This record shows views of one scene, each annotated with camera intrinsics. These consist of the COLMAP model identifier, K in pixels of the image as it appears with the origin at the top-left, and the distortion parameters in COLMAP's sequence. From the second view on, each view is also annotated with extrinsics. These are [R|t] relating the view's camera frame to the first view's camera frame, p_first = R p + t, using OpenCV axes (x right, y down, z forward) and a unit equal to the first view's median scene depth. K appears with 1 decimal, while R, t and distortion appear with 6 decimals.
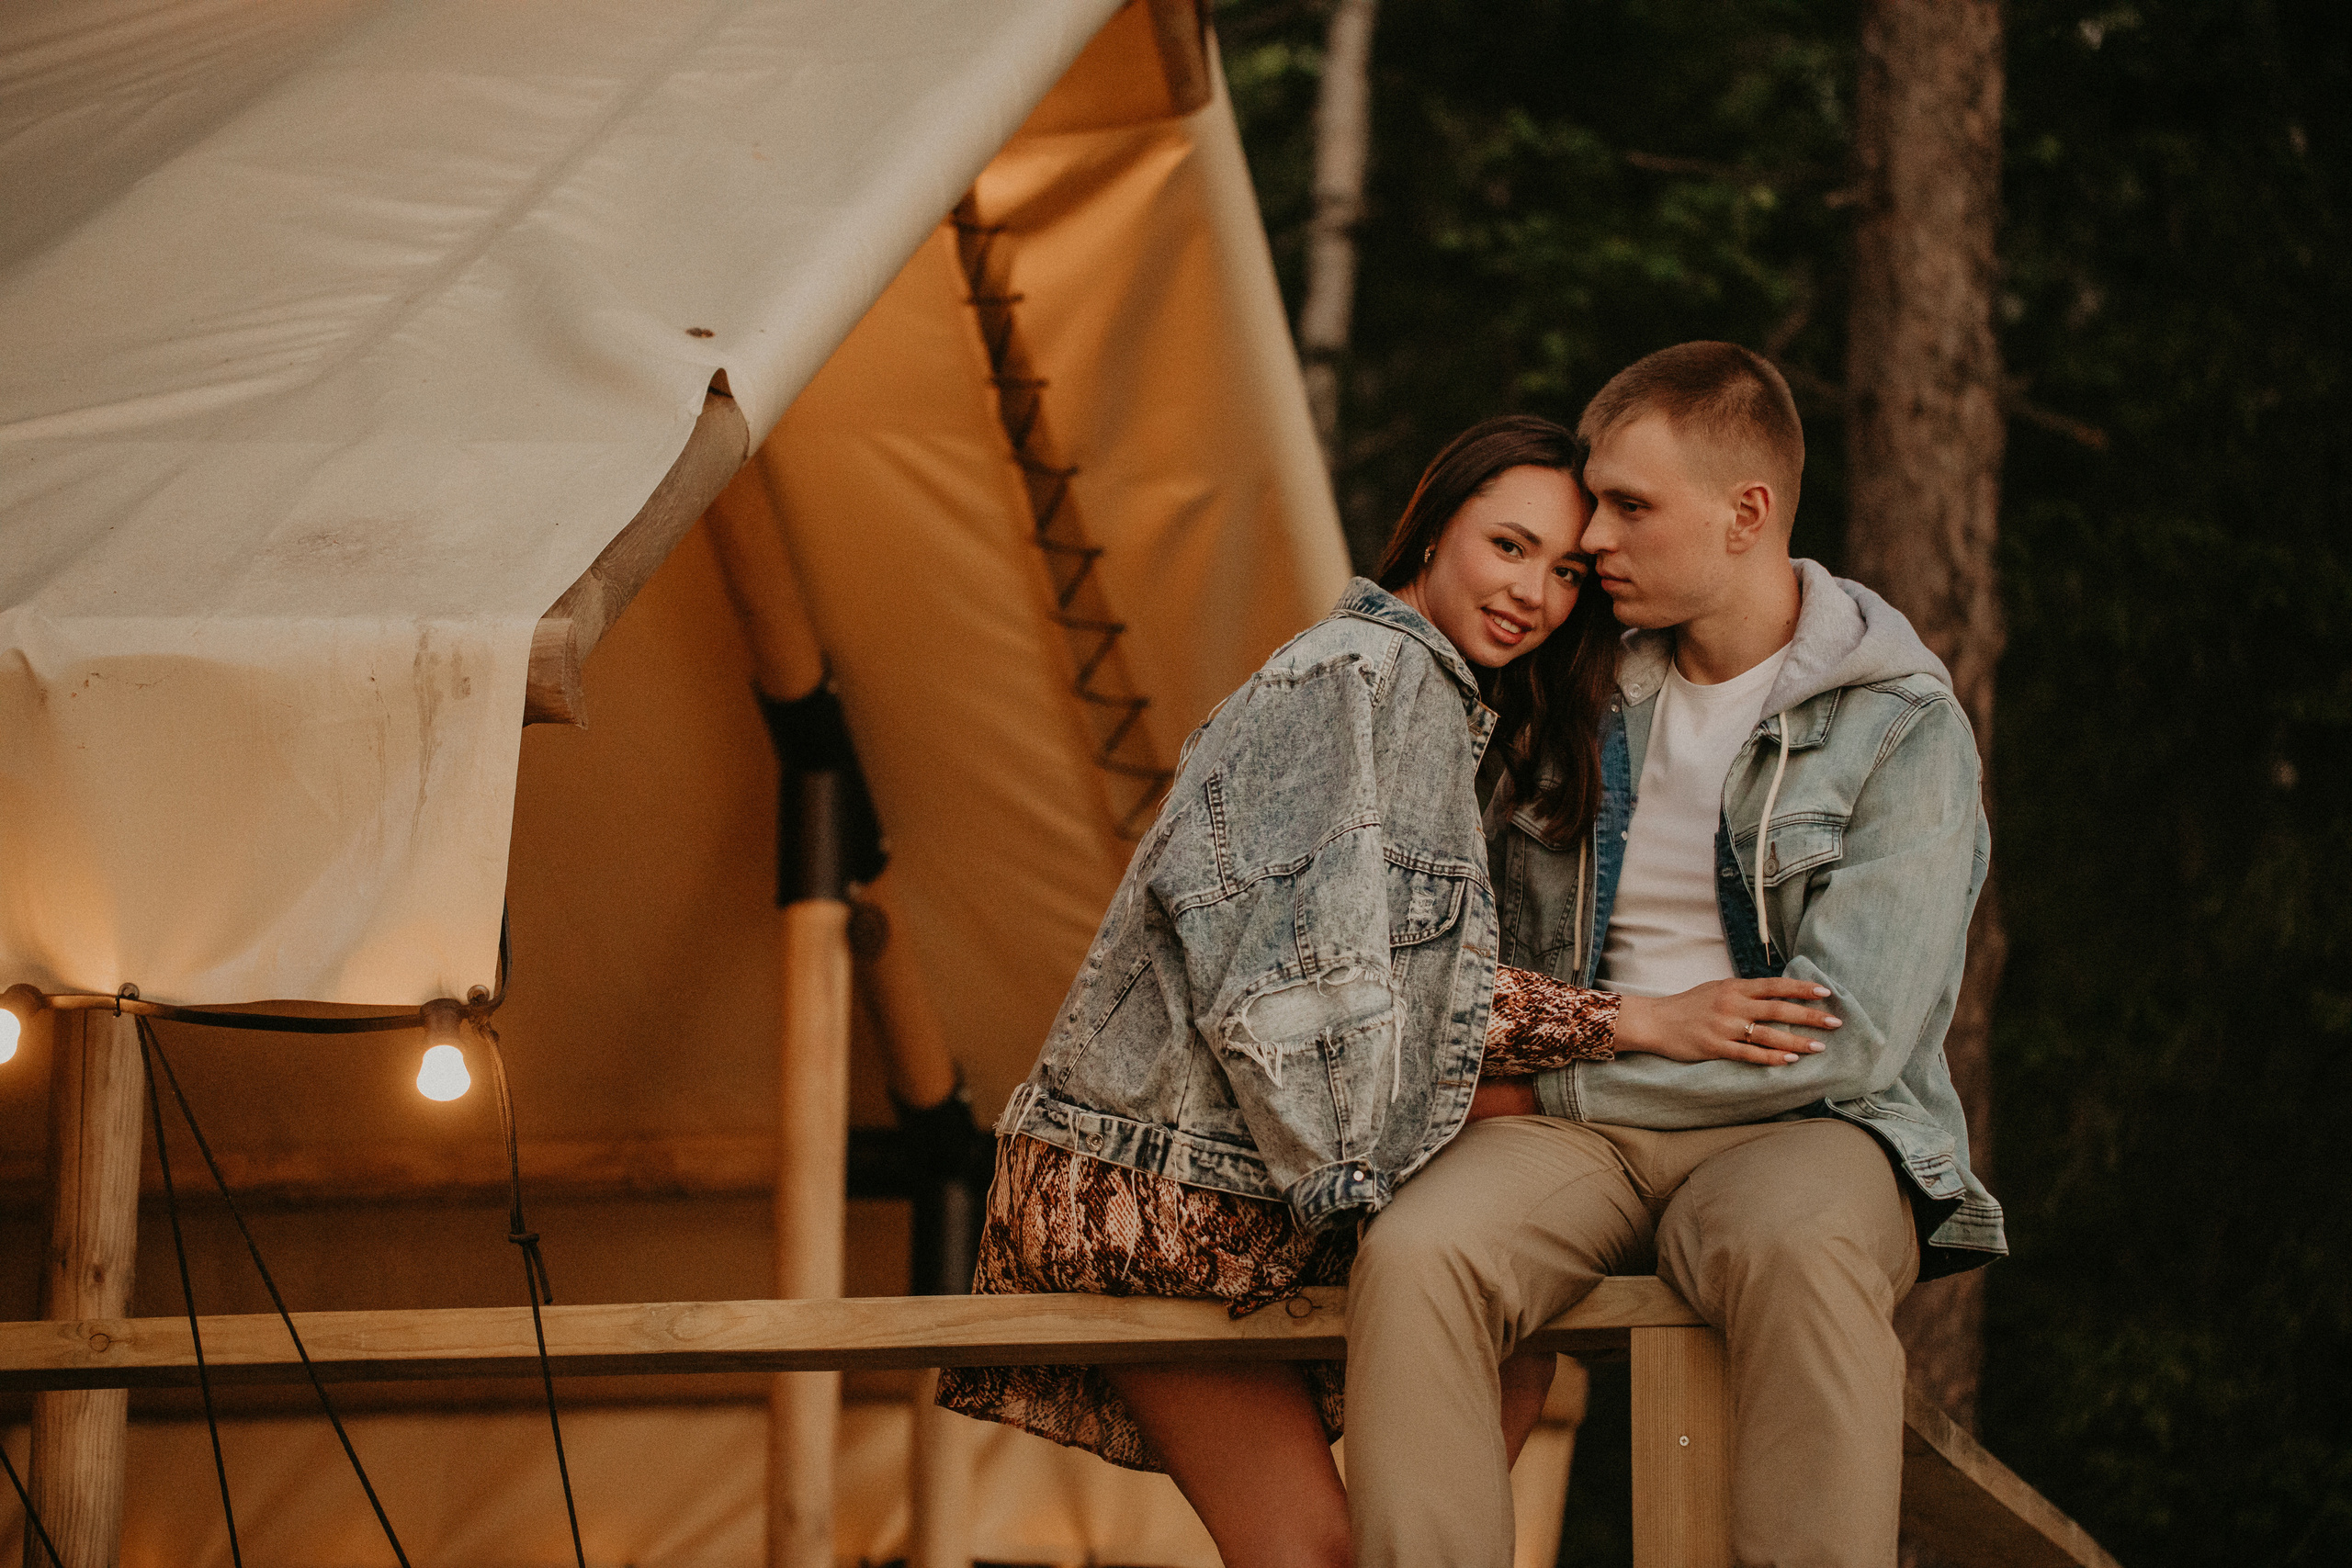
lens RADIAL K [[6560.7, 0, 1305.0], [0, 6560.7, 647.0], [0, 0, 1]] dist [0.034080, -0.023414]
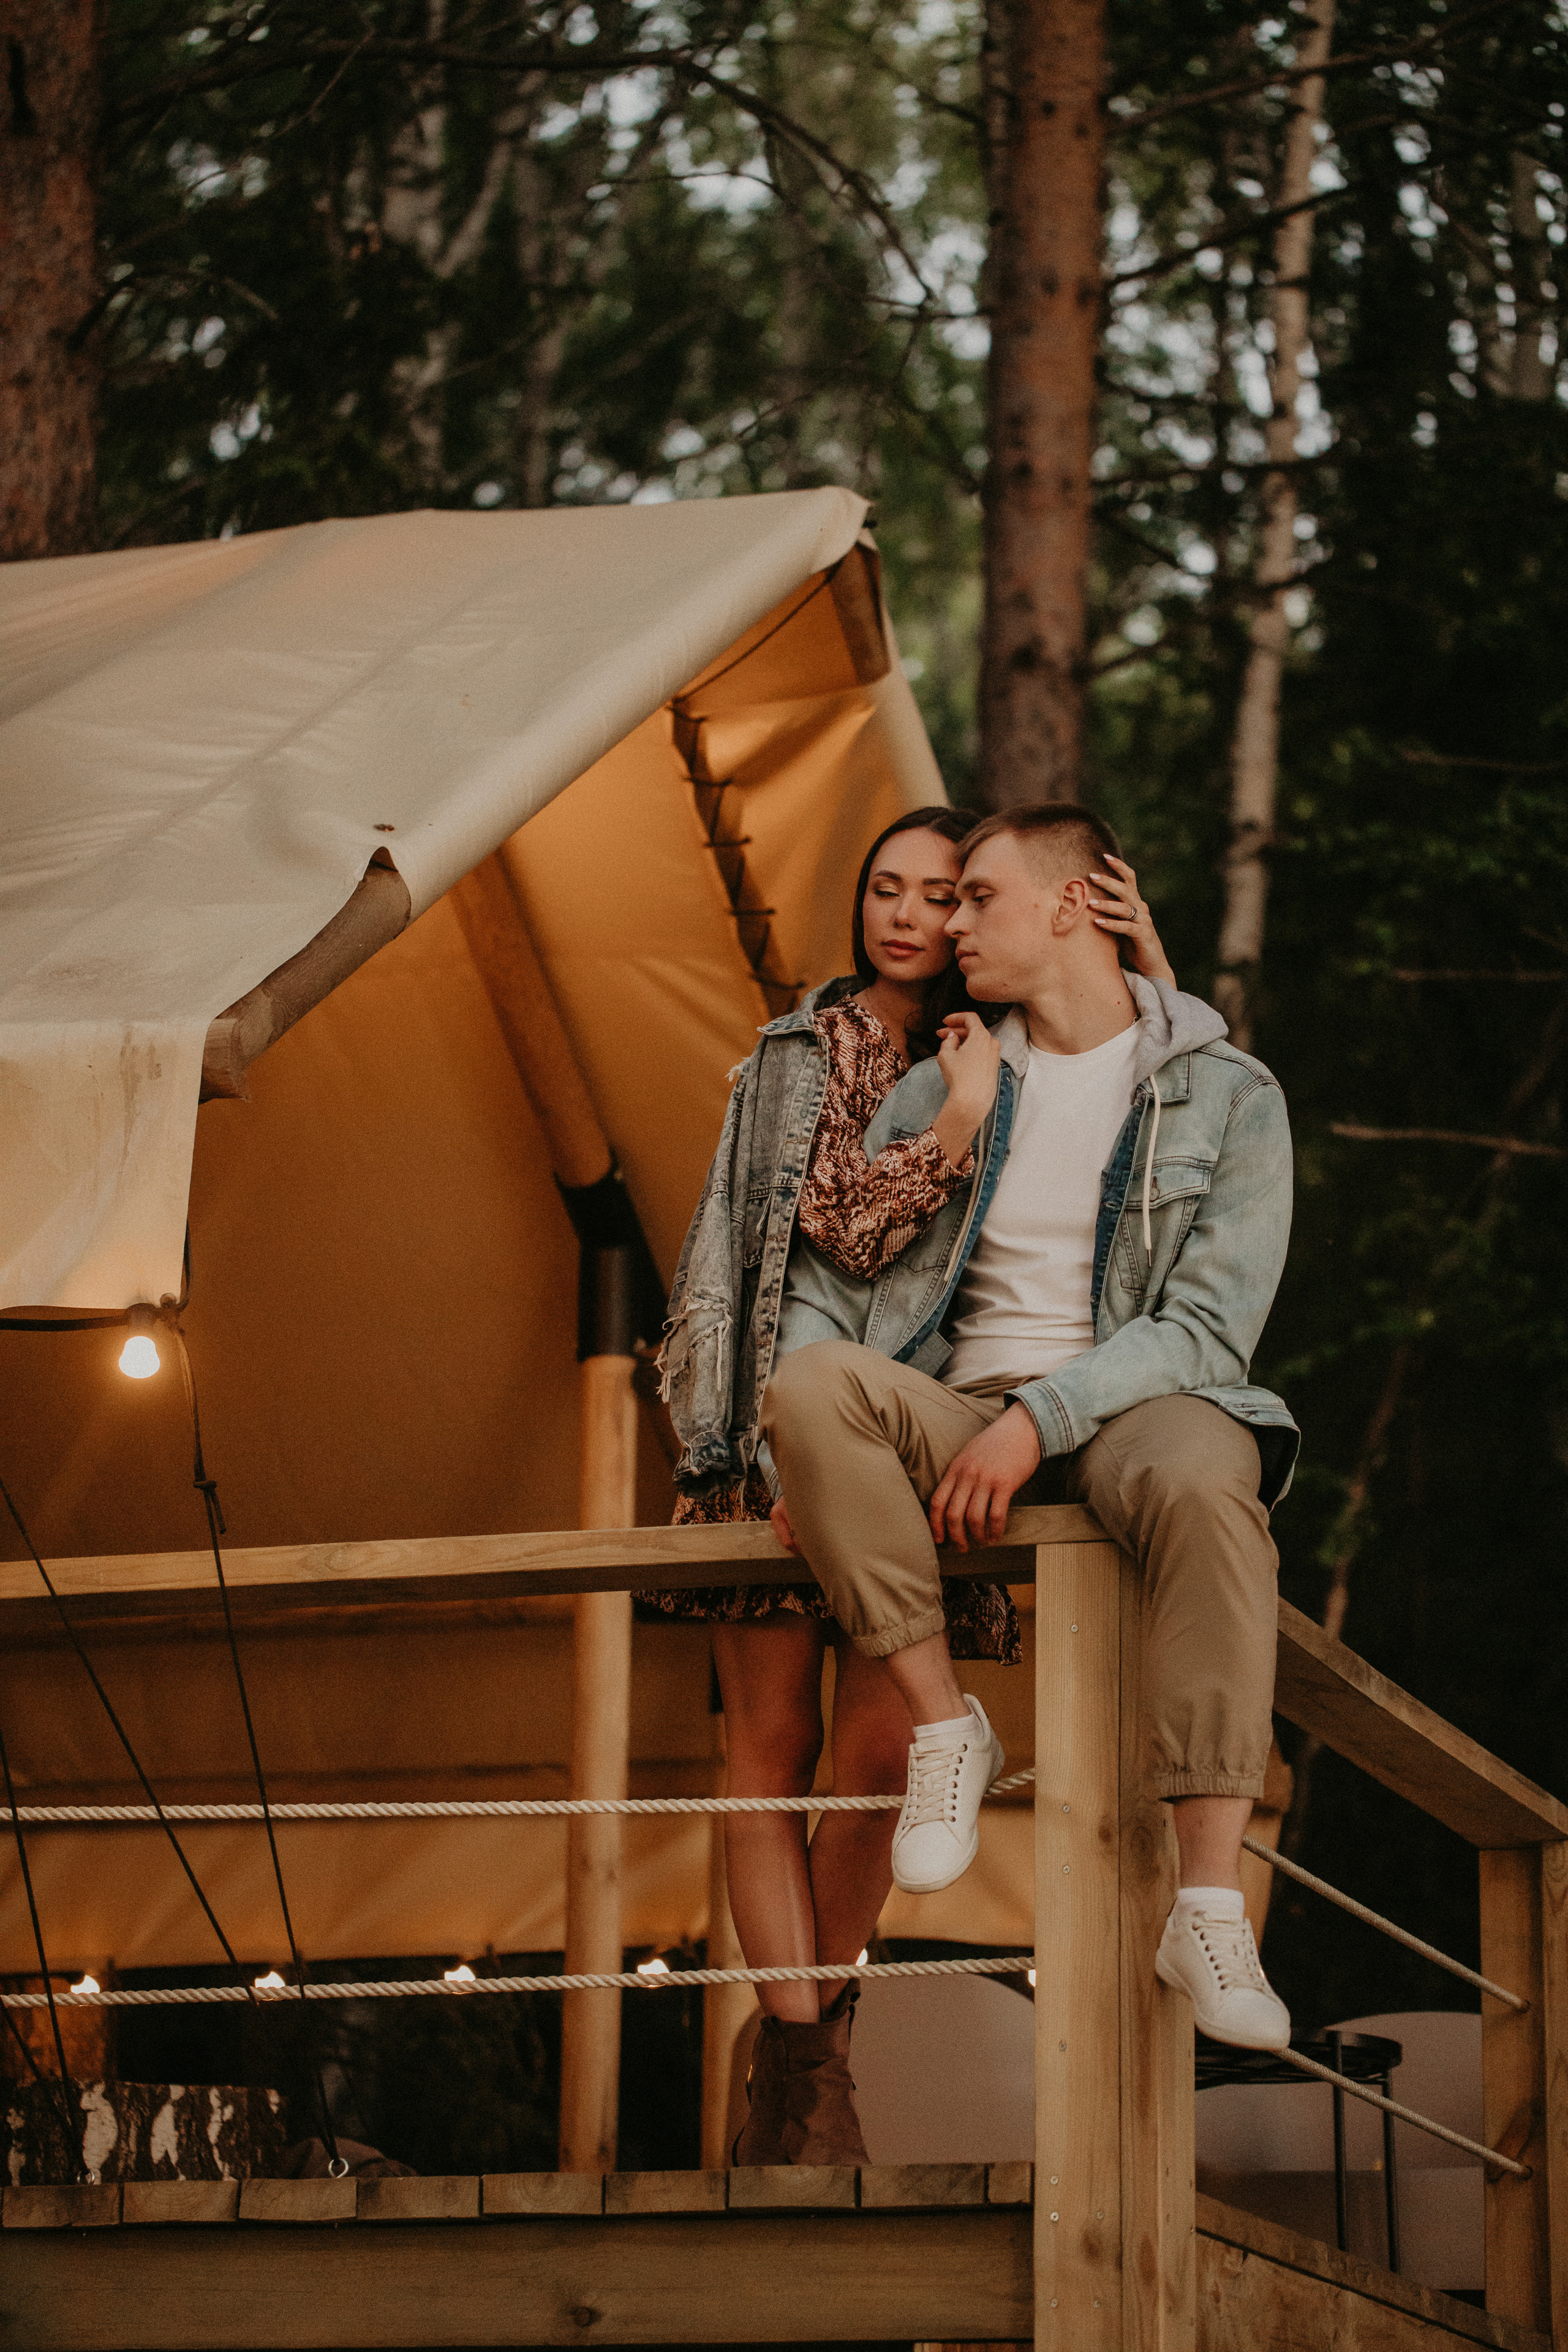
lens RADIAL K [[6561.3, 0, 784.0], [0, 6561.3, 1112.6], [0, 0, 1]] dist [0.034080, -0.023414]
pose [[0.994372, -0.016024, -0.104727, 0.134282], [0.012105, 0.999206, -0.037949, 0.064845], [0.105252, 0.036468, 0.993777, -0.303322]]
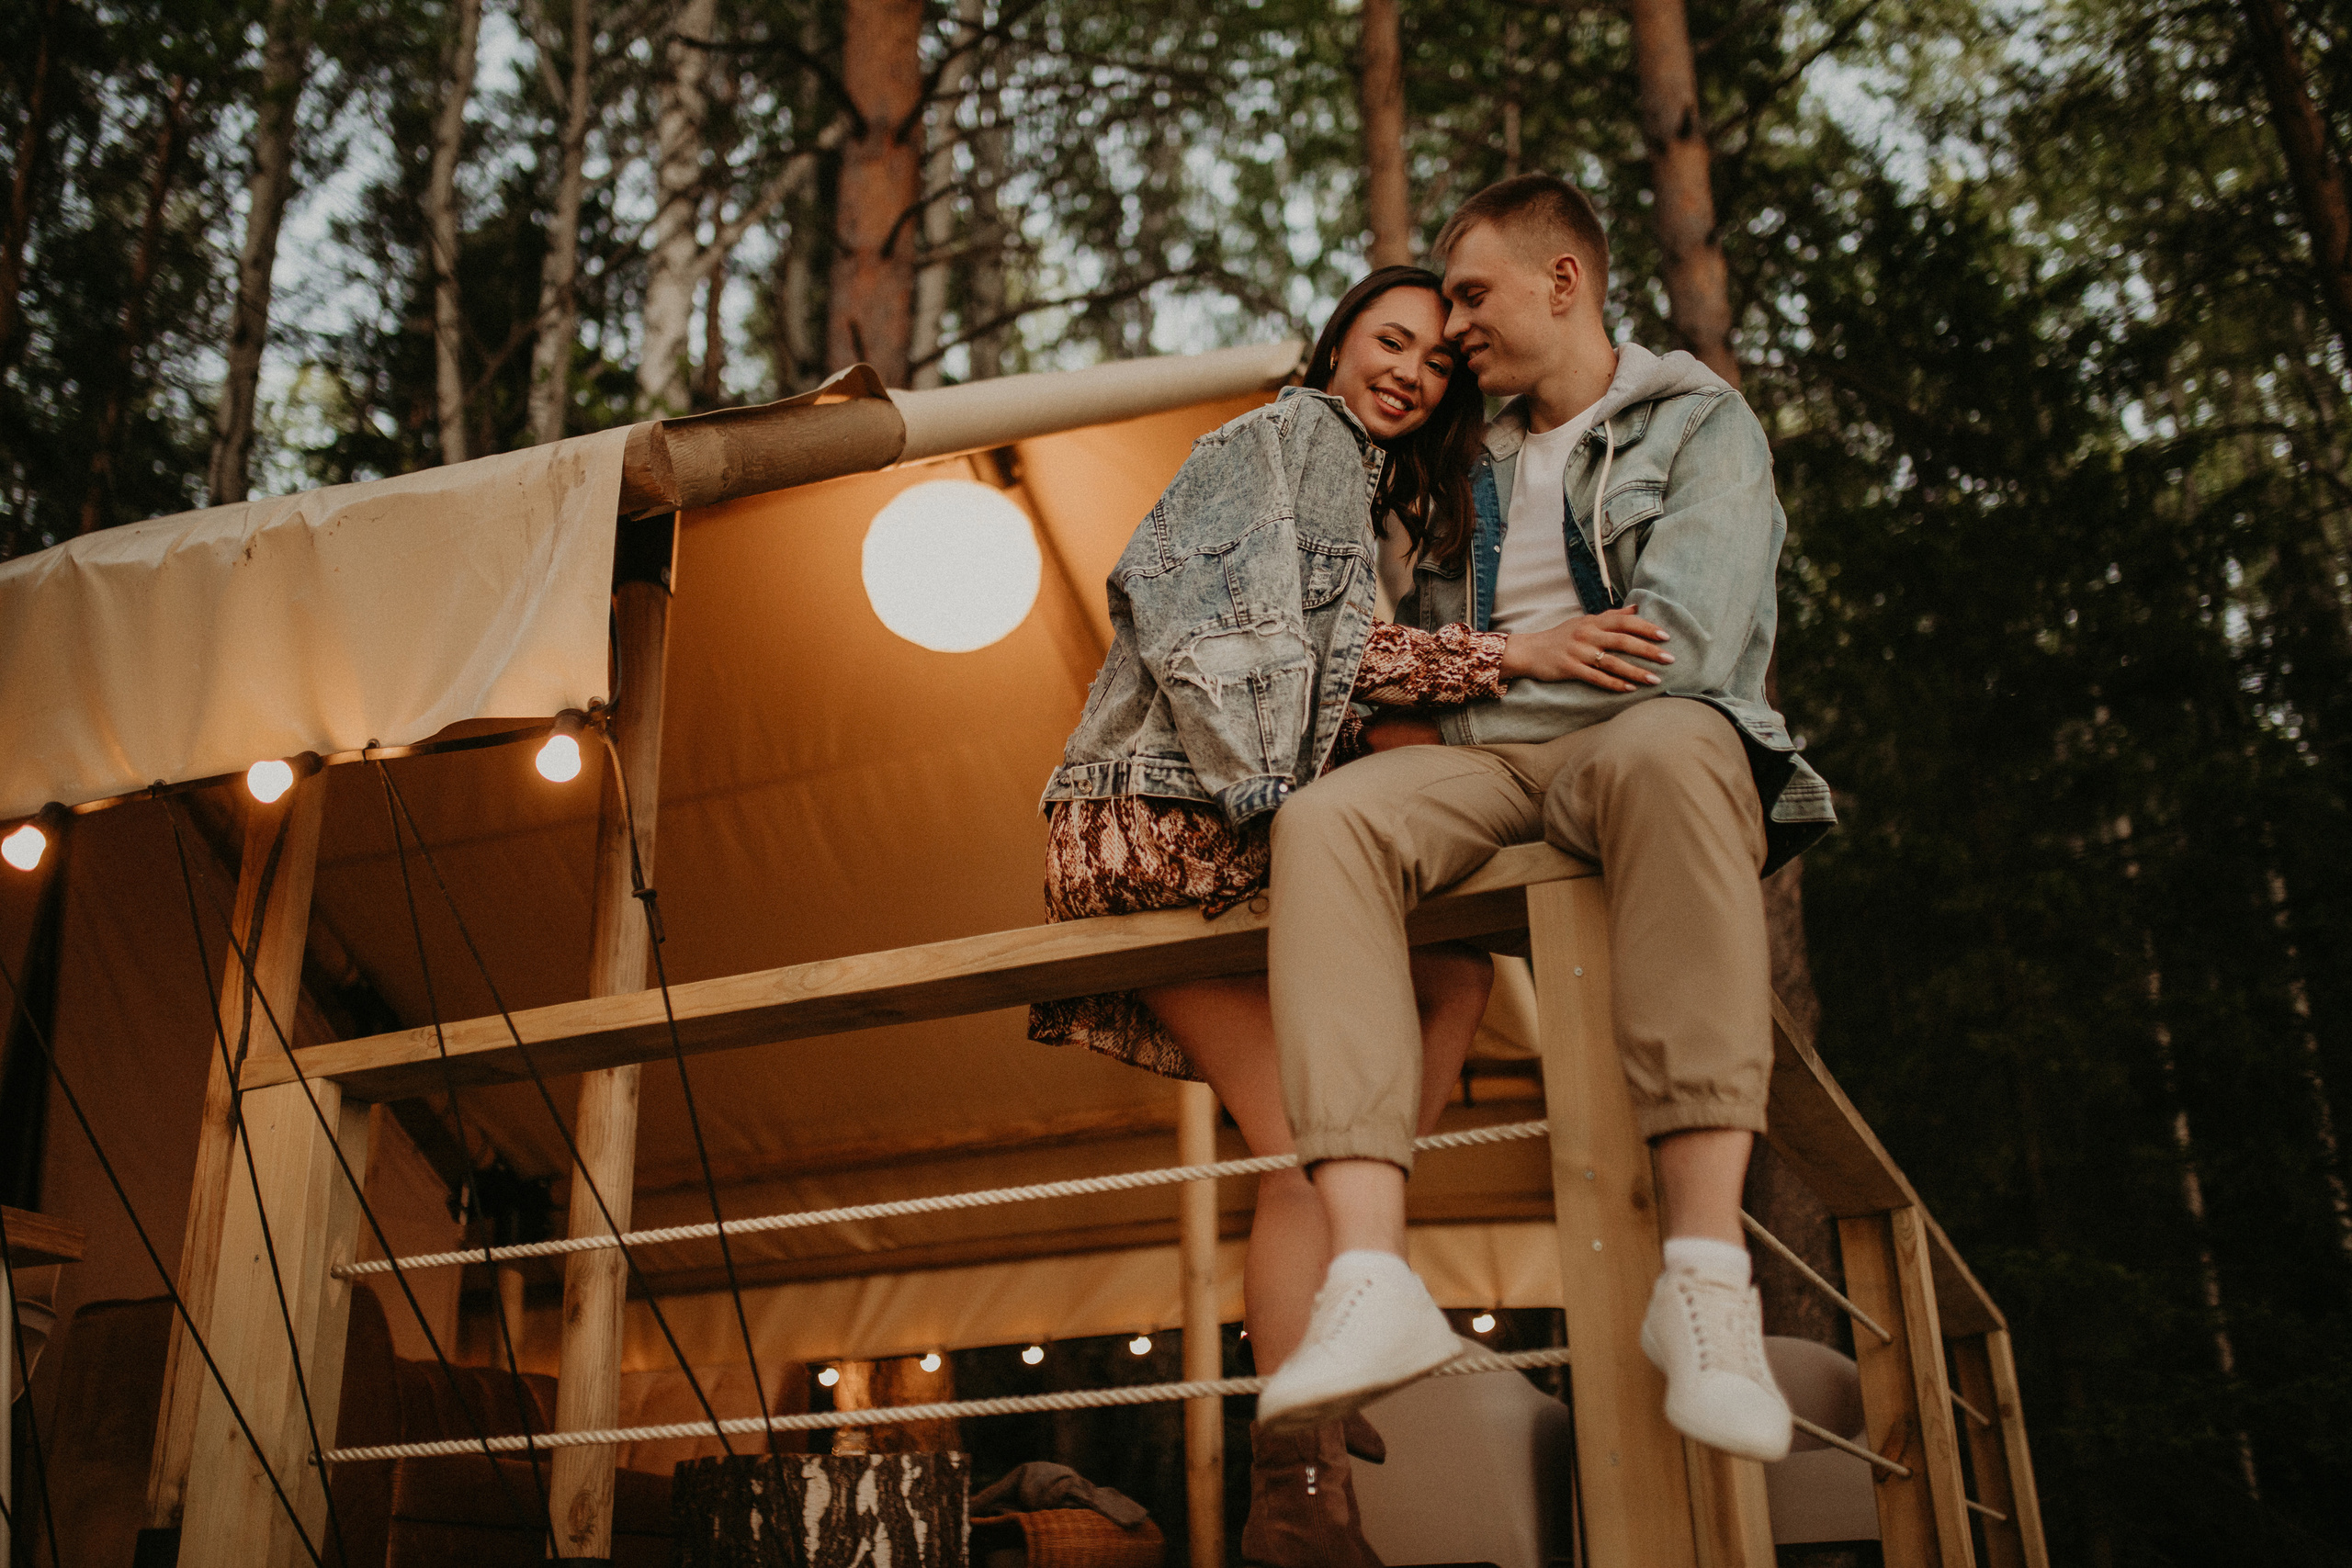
lens RADIAL K [[2281.4, 0, 1205.5], [0, 2281.4, 755.4], [0, 0, 1]] dist [0.000176, -0.022064]
pose [[0.983881, -0.098467, -0.149272, 0.056018], [0.076062, 0.985906, -0.149012, 0.134402], [0.161841, 0.135256, 0.977504, 0.563586]]
